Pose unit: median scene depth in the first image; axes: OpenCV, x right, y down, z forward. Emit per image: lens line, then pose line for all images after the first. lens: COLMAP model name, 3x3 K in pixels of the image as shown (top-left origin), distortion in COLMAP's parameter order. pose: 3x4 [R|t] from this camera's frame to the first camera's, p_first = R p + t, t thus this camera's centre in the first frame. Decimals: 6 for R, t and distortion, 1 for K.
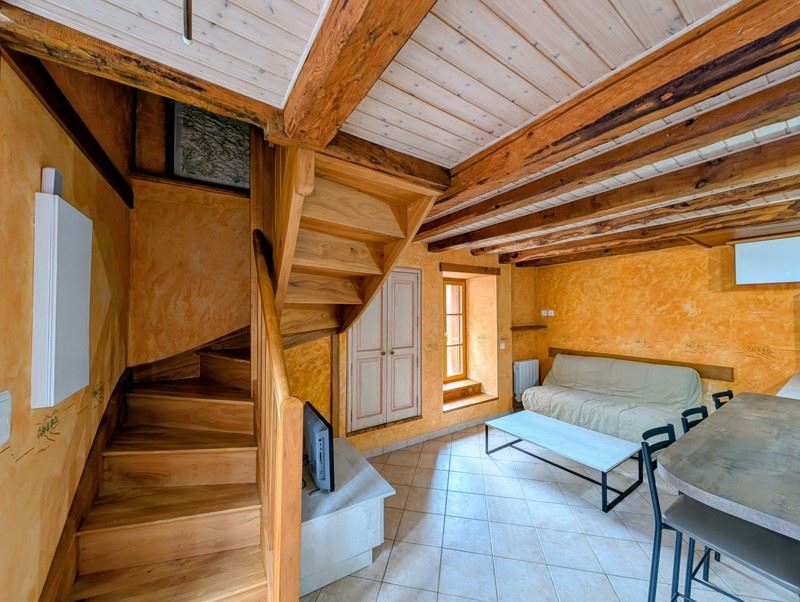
lens RADIAL K [[299.7, 0, 400.0], [0, 299.7, 301.0], [0, 0, 1]] dist [-0.000189, 0.000155]
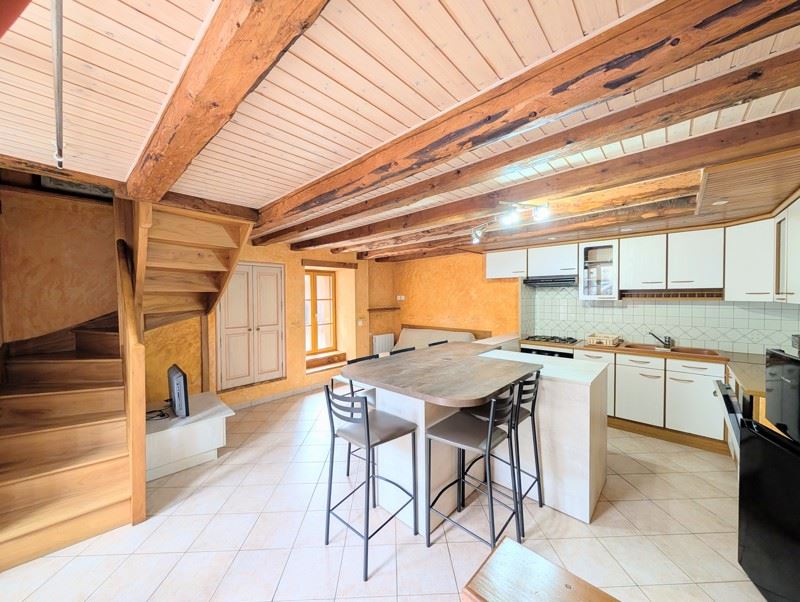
lens RADIAL K [[299.7, 0, 400.0], [0, 299.7, 301.0], [0, 0, 1]] dist [-0.000189, 0.000155]
pose [[0.971093, -0.010700, 0.238463, 0.314963], [-0.000022, 0.998991, 0.044915, -0.008412], [-0.238703, -0.043621, 0.970112, -0.474678]]
